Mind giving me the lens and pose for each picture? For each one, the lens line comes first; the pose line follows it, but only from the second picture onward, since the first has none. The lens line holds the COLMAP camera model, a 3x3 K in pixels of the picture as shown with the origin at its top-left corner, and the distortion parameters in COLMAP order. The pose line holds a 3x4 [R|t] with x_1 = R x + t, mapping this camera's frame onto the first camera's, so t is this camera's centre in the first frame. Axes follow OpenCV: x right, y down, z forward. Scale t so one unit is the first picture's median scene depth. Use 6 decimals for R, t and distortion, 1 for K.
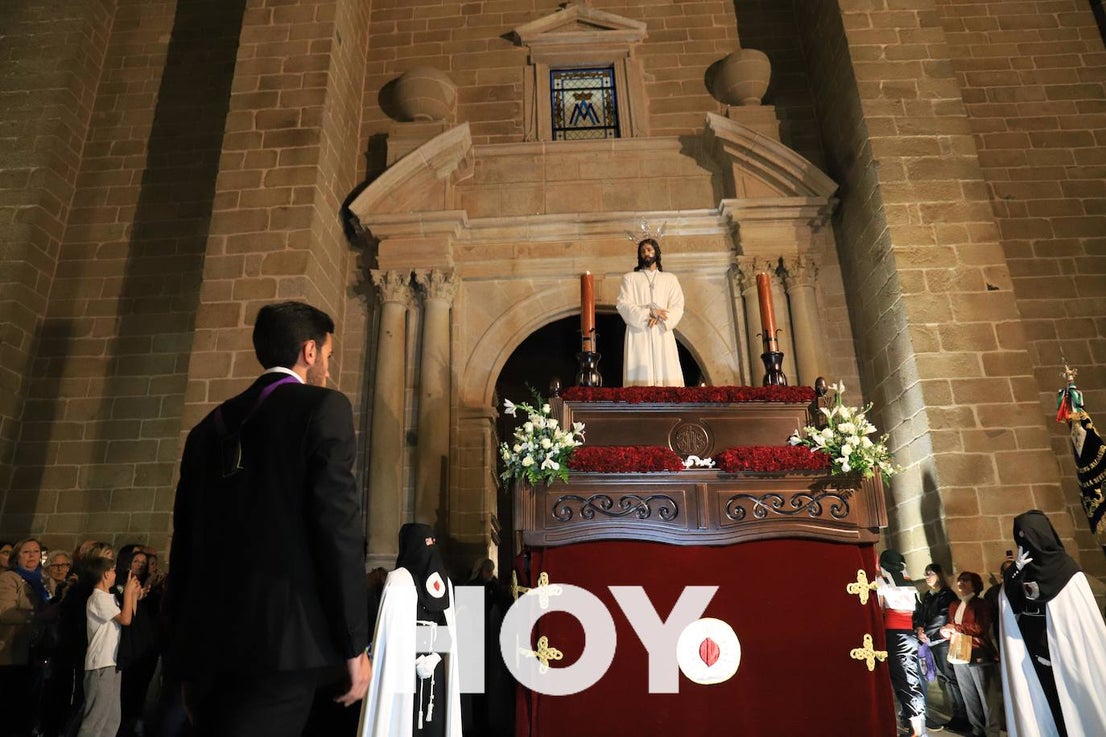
lens RADIAL K [[754.3, 0, 553.0], [0, 754.3, 368.5], [0, 0, 1]] dist [-0.128208, 0.097108]
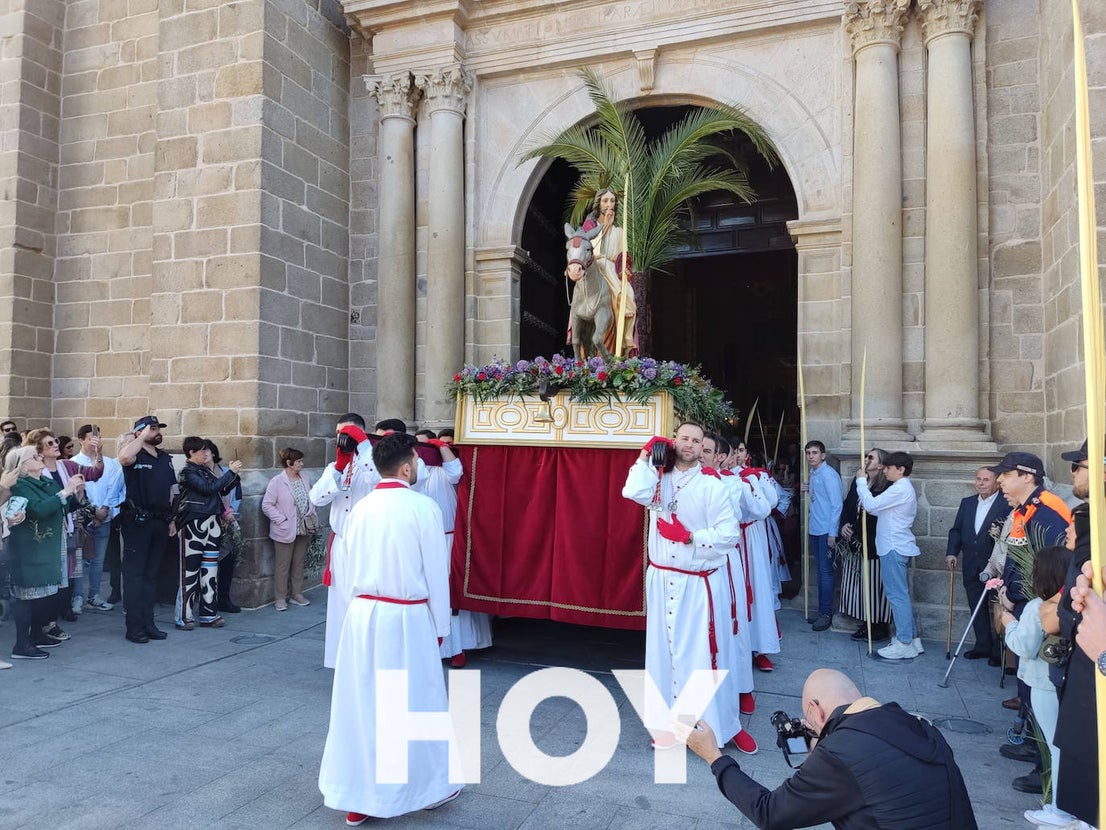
lens RADIAL K [[810.4, 0, 537.8], [0, 810.4, 415.4], [0, 0, 1]] dist [0.106007, -0.154043]
pose [[0.949588, 0.022584, -0.312685, 0.212284], [0.070372, 0.956593, 0.282803, -0.020709], [0.305499, -0.290551, 0.906780, 0.150225]]
